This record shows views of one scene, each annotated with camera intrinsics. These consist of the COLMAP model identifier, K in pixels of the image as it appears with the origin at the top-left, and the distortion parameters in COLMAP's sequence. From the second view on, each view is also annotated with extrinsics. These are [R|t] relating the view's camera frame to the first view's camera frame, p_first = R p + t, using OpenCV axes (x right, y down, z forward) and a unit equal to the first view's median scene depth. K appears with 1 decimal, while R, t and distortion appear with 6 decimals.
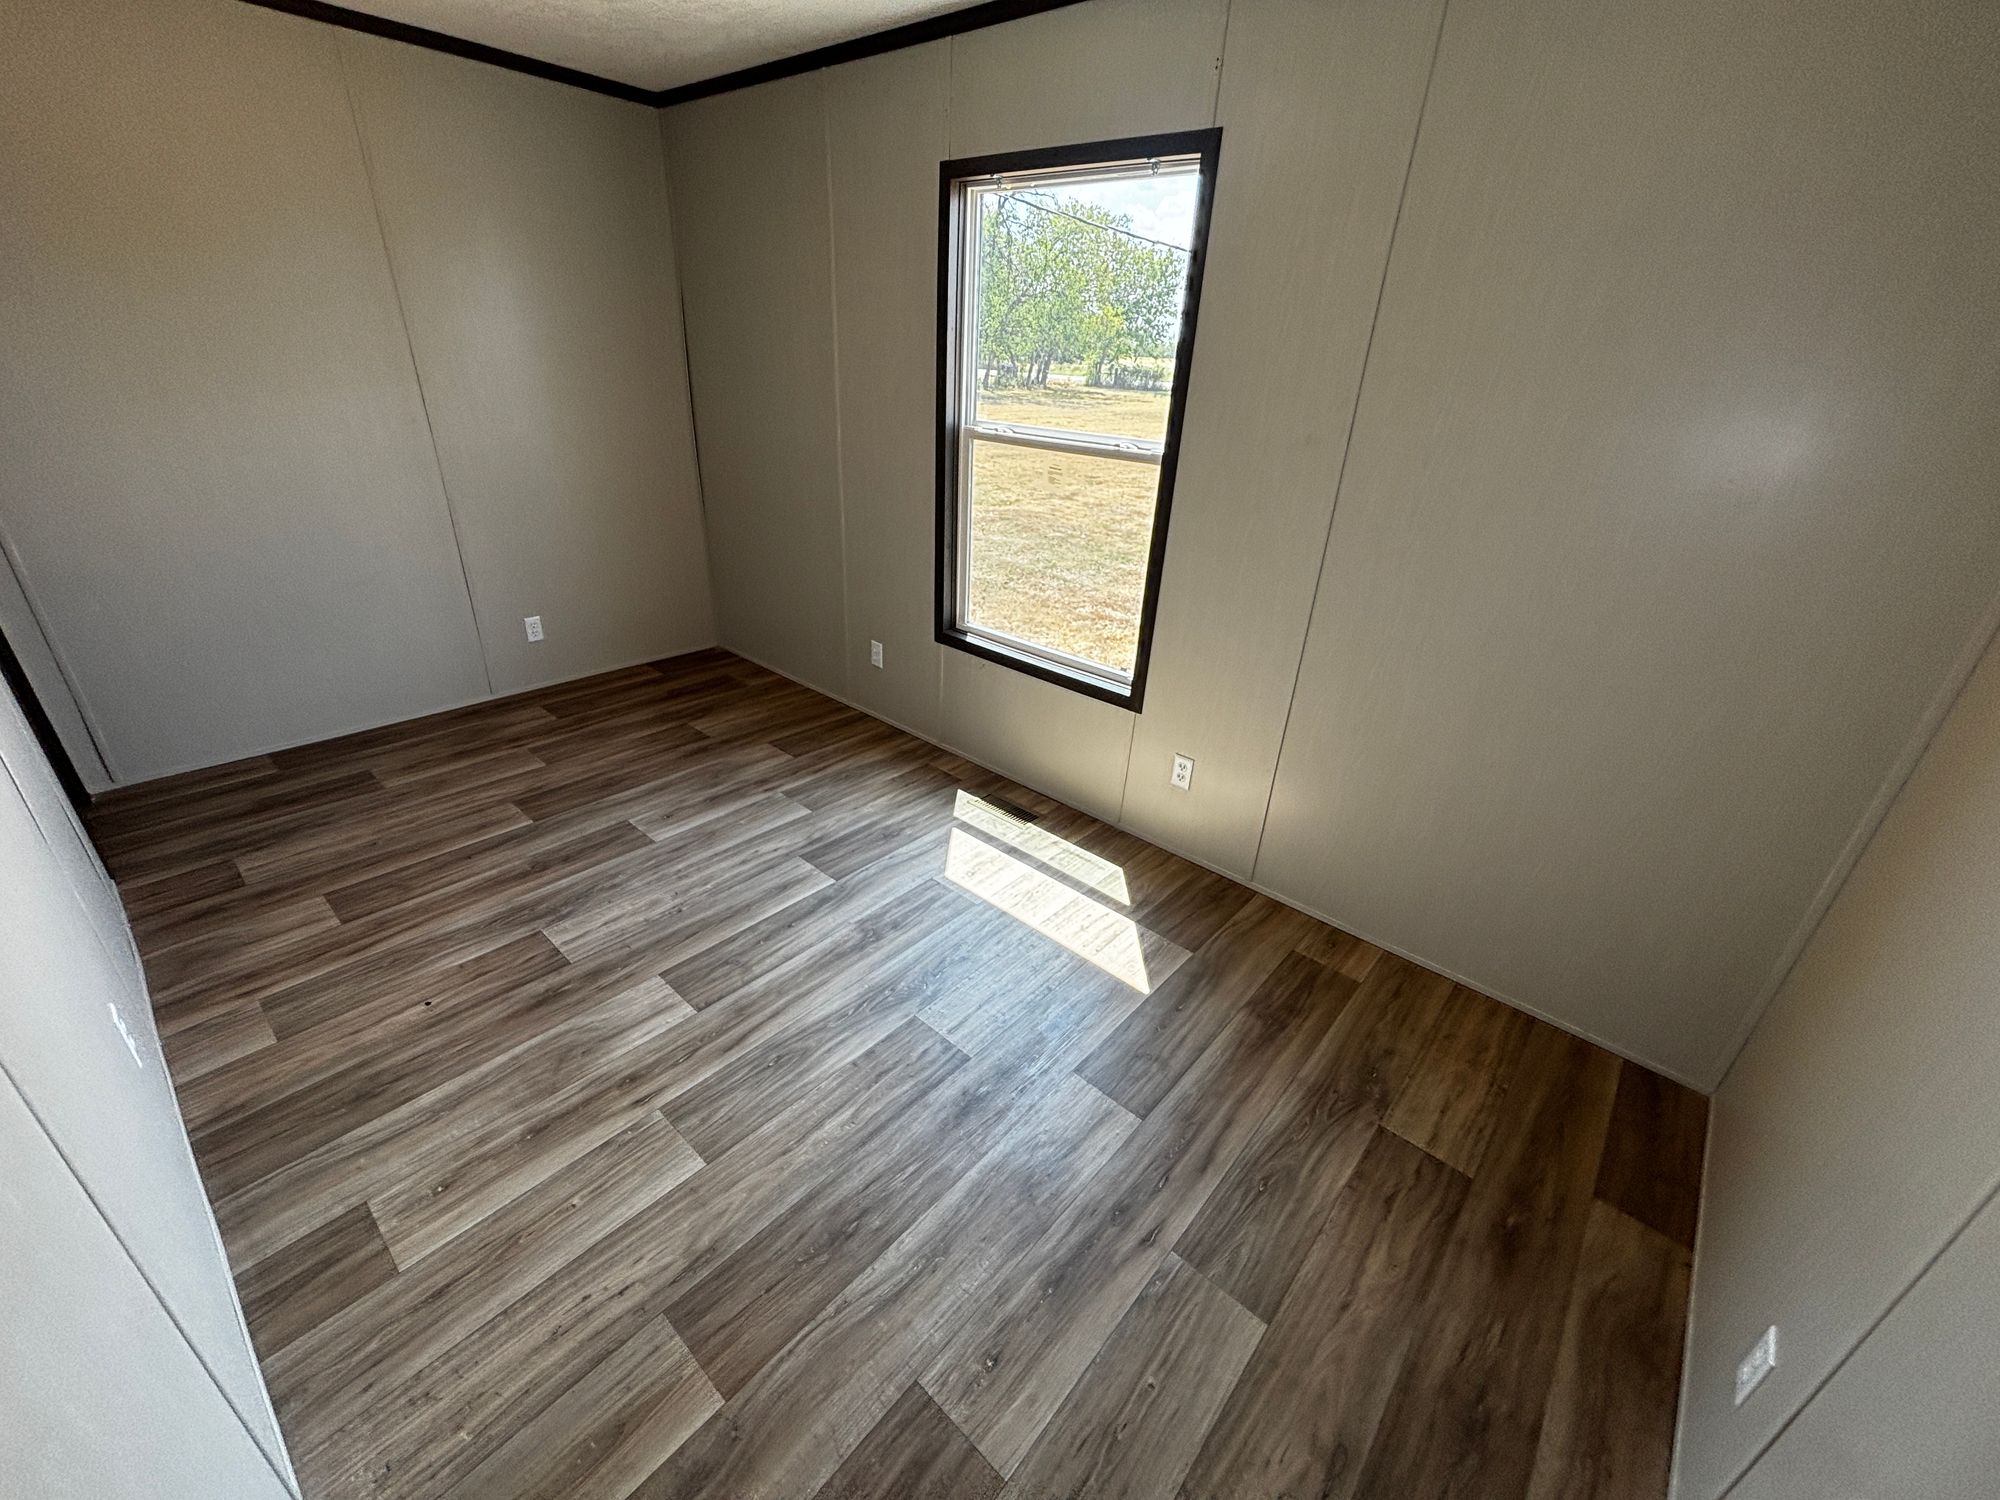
lens RADIAL K [[804.9, 0, 985.4], [0, 804.9, 746.1], [0, 0, 1]] dist [0.000020, 0.000093]
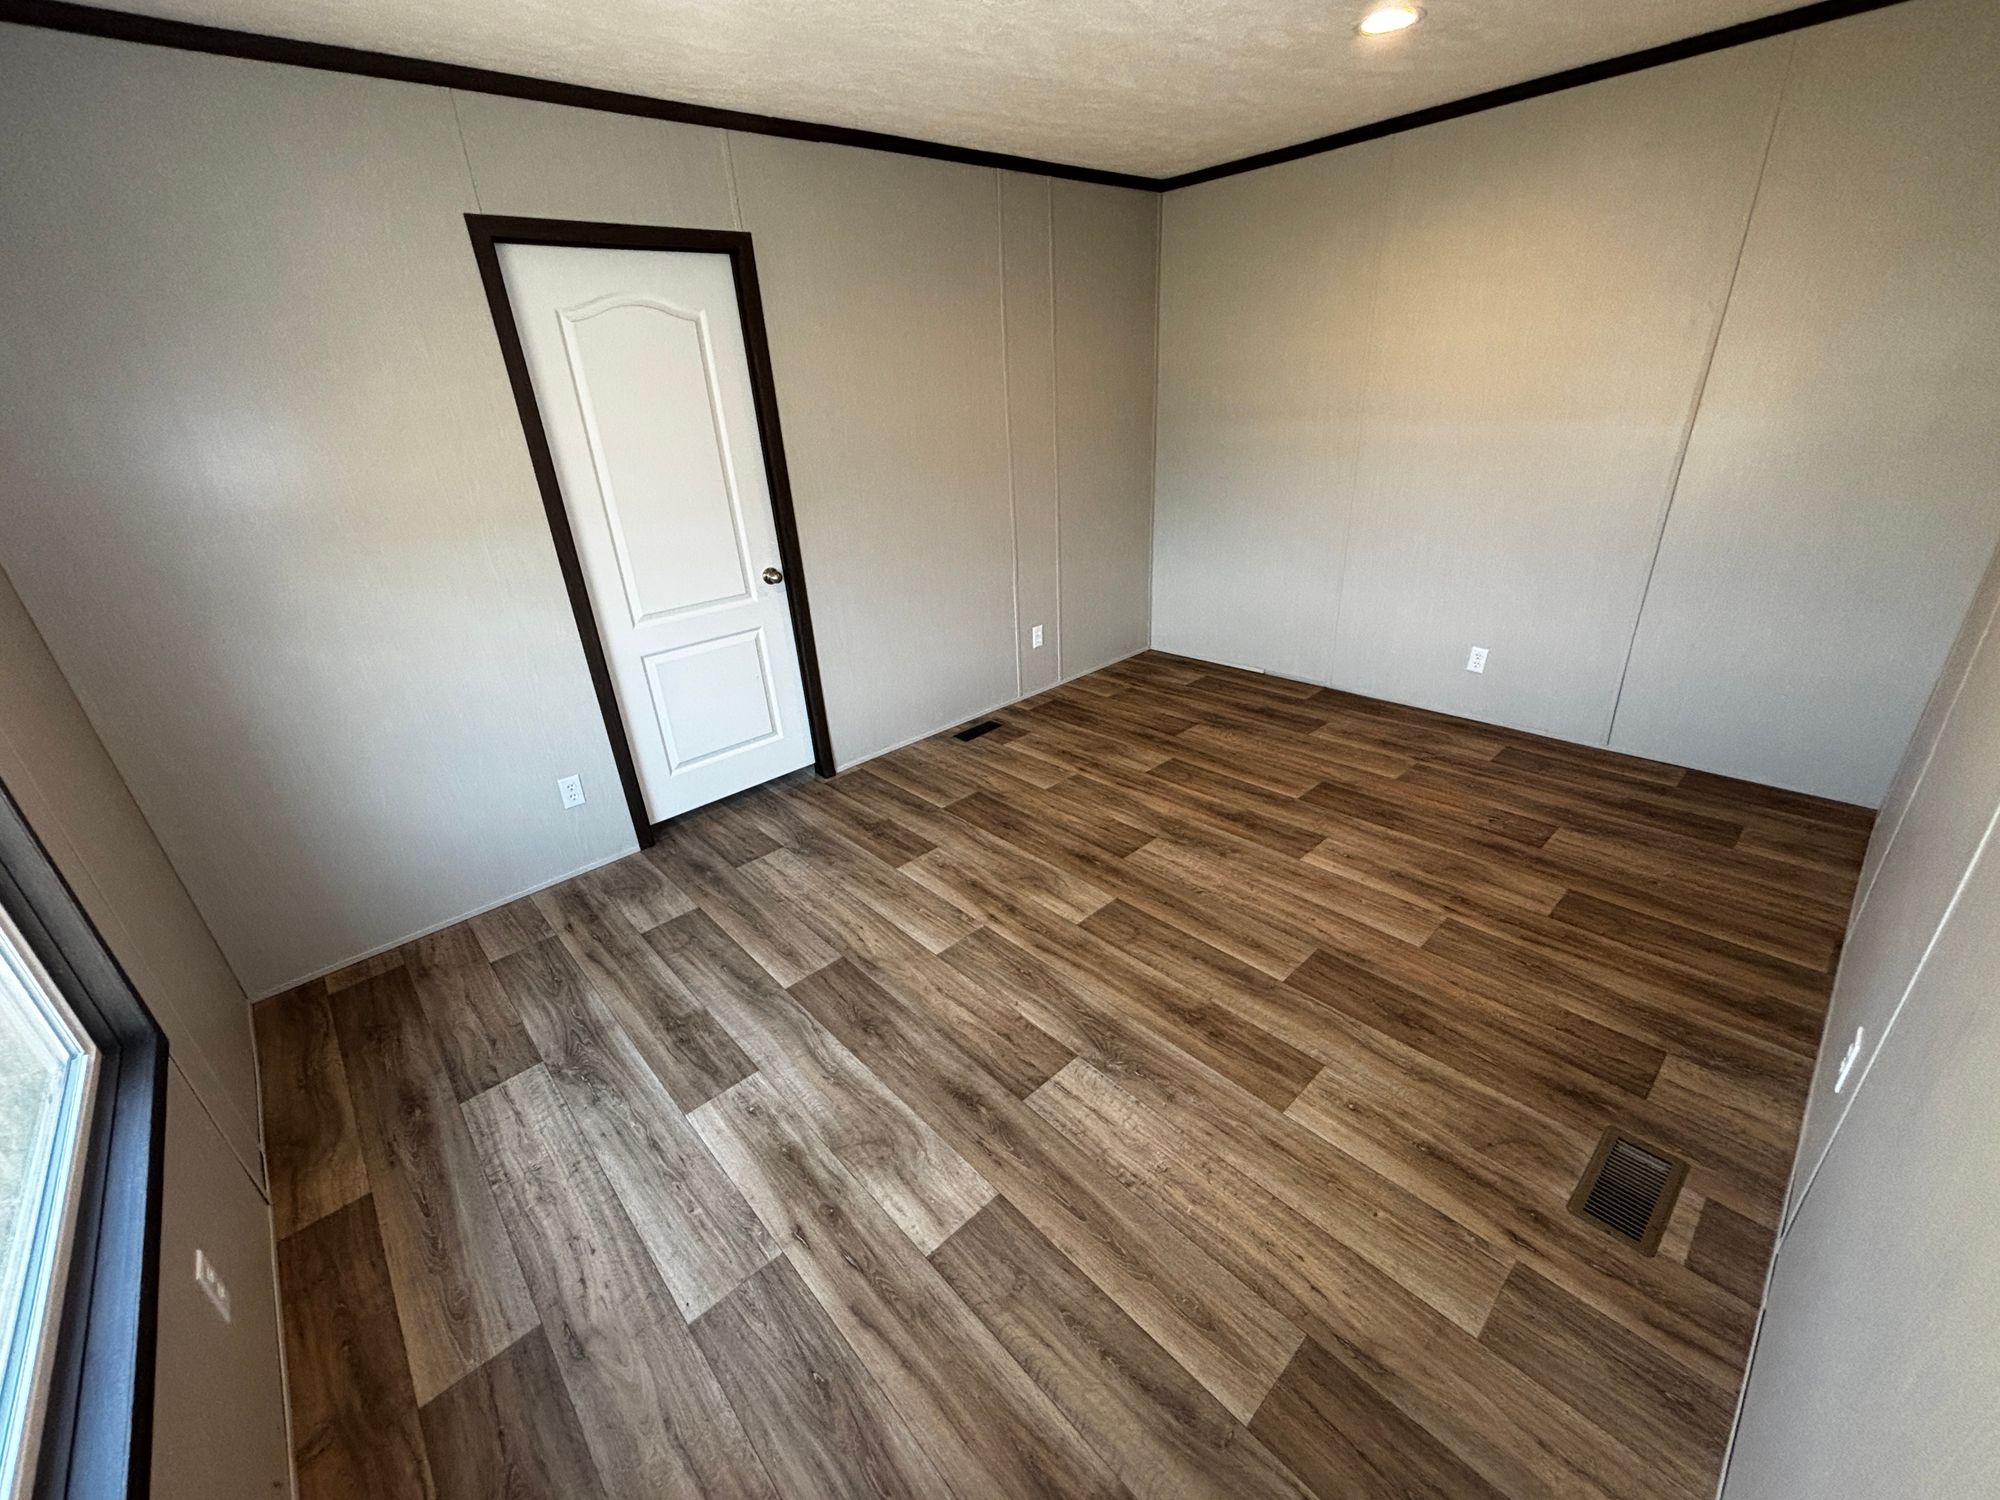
lens RADIAL K [[813.9, 0, 992.8], [0, 813.9, 766.4], [0, 0, 1]] dist [0.001821, 0.000154]
pose [[-0.101853, 0.383665, -0.917838, 0.447880], [-0.387116, 0.834627, 0.391840, -0.196553], [0.916388, 0.395220, 0.063514, 0.454107]]
